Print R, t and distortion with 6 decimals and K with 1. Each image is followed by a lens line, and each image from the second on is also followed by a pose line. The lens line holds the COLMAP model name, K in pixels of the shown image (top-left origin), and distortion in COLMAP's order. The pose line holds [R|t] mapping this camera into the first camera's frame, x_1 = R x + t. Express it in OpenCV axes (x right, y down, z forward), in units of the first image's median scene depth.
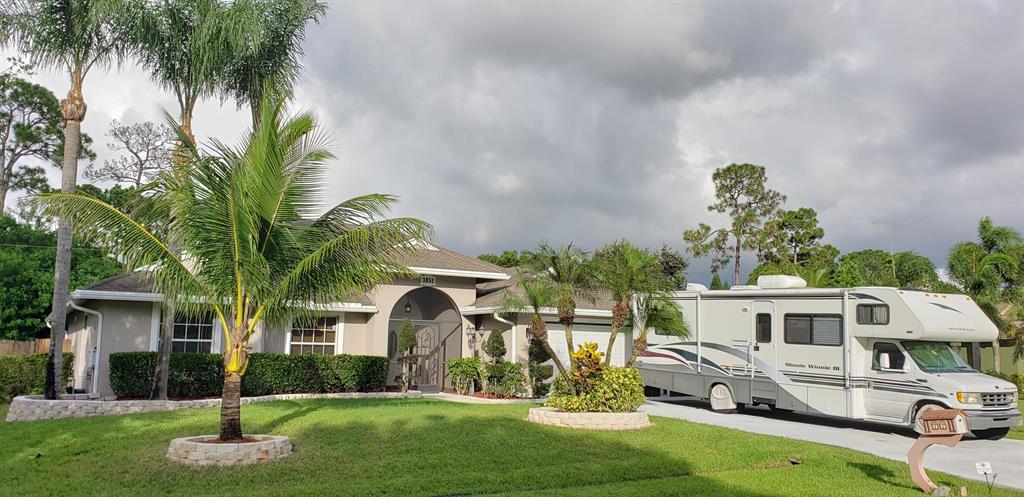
lens RADIAL K [[771.1, 0, 483.9], [0, 771.1, 243.7], [0, 0, 1]] dist [0.105986, -0.198849]
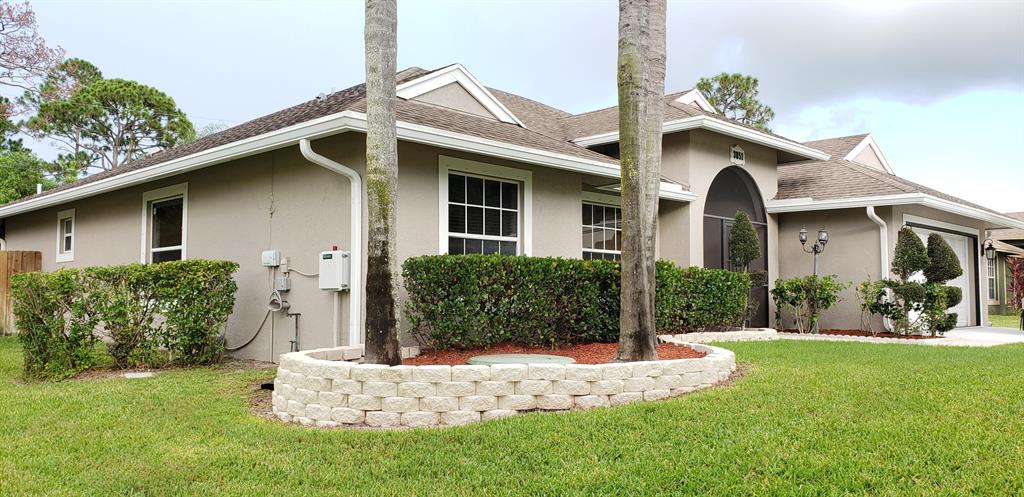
lens RADIAL K [[765.5, 0, 494.7], [0, 765.5, 251.5], [0, 0, 1]] dist [0.153683, -0.350642]
pose [[0.966472, 0.006746, 0.256682, -0.515490], [-0.031484, 0.995225, 0.092391, 0.087692], [-0.254833, -0.097374, 0.962070, 0.514243]]
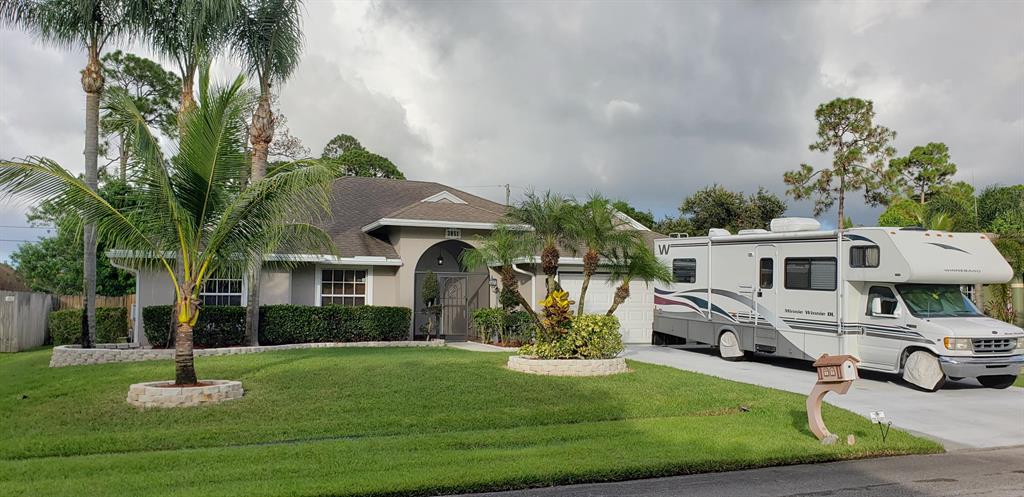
lens RADIAL K [[765.5, 0, 494.7], [0, 765.5, 251.5], [0, 0, 1]] dist [0.153683, -0.350642]
pose [[0.987436, -0.022016, -0.156480, 0.167677], [0.033319, 0.996991, 0.069986, 0.003178], [0.154468, -0.074320, 0.985199, 0.007661]]
